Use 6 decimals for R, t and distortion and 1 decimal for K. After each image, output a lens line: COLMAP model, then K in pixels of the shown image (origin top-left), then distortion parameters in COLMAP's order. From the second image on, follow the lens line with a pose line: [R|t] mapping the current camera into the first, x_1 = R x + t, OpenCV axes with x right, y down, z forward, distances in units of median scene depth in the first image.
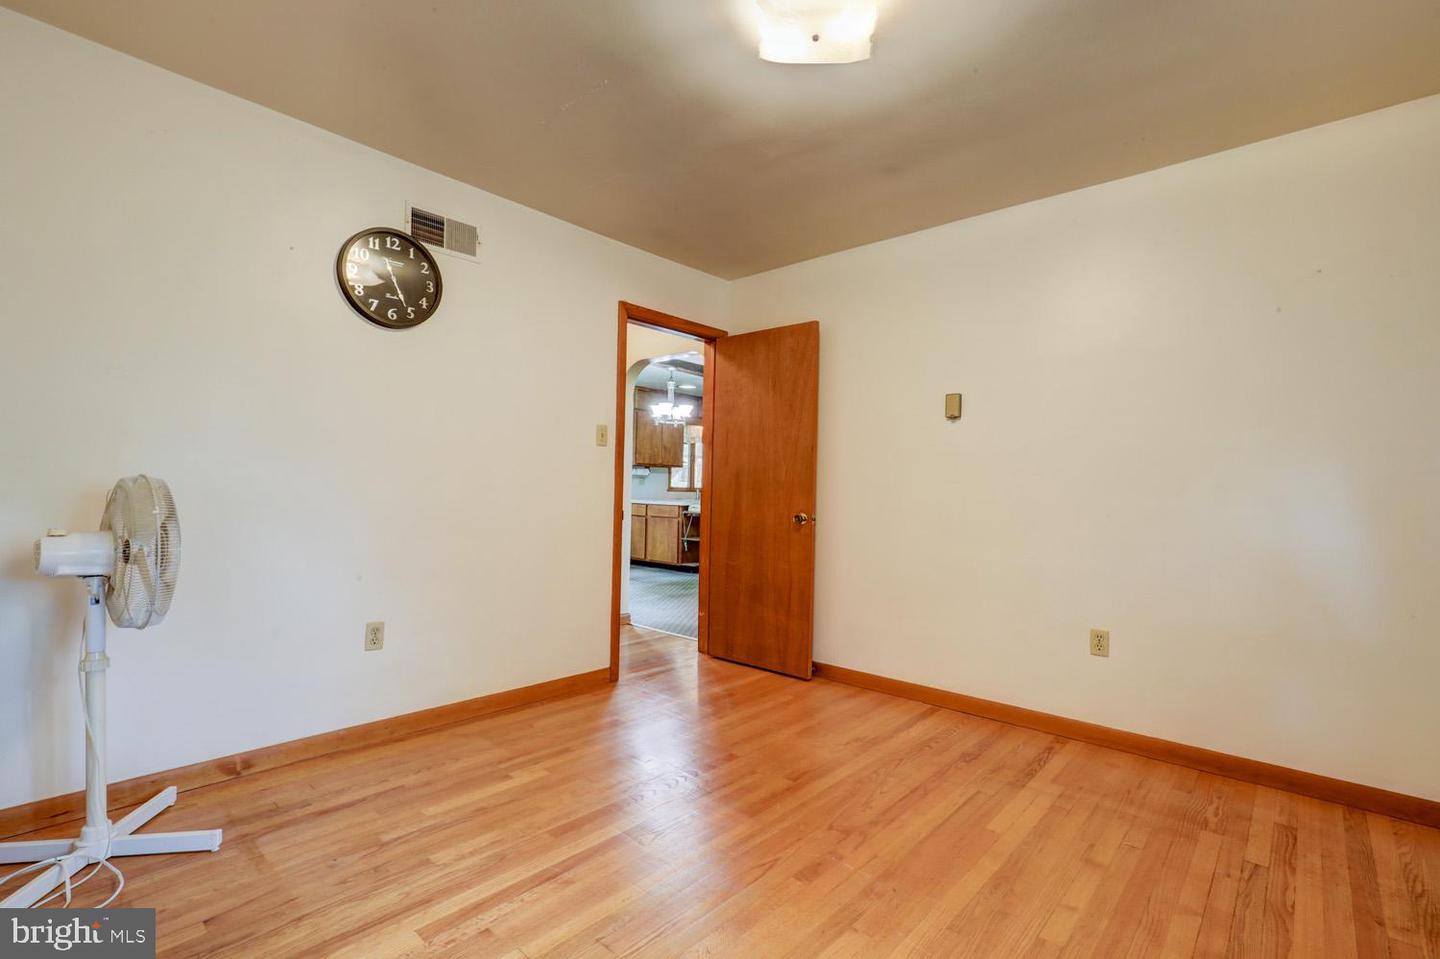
lens RADIAL K [[650.4, 0, 719.7], [0, 650.4, 482.2], [0, 0, 1]] dist [-0.001259, -0.000161]
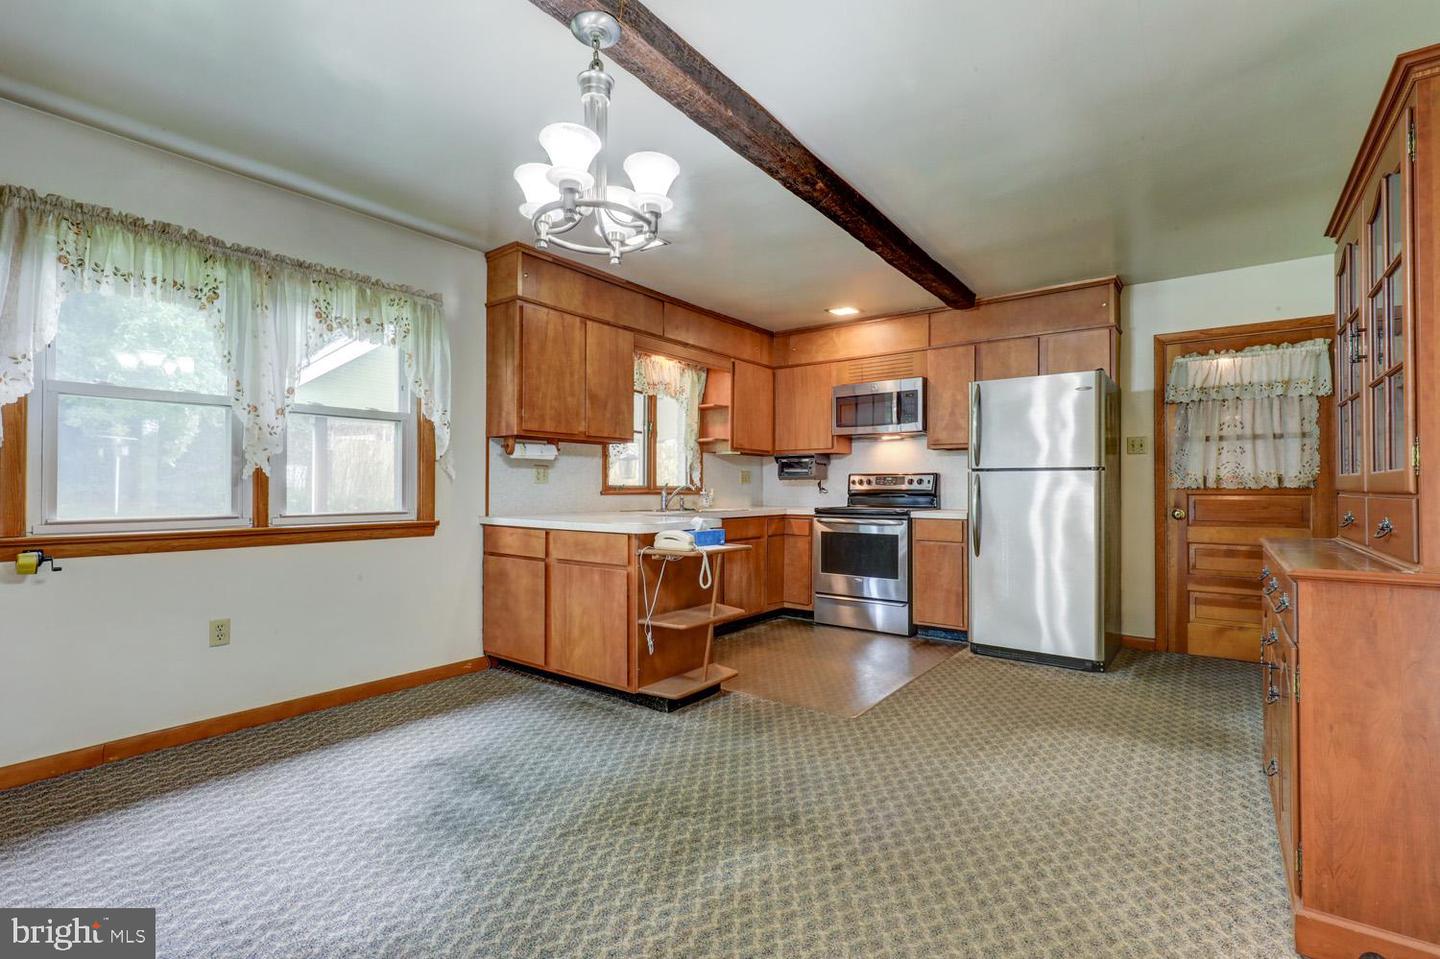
lens RADIAL K [[650.4, 0, 726.2], [0, 650.4, 482.0], [0, 0, 1]] dist [-0.001259, -0.000161]
pose [[0.994726, -0.017190, 0.101113, -0.041612], [0.016927, 0.999851, 0.003455, 0.005046], [-0.101158, -0.001726, 0.994869, 0.579727]]
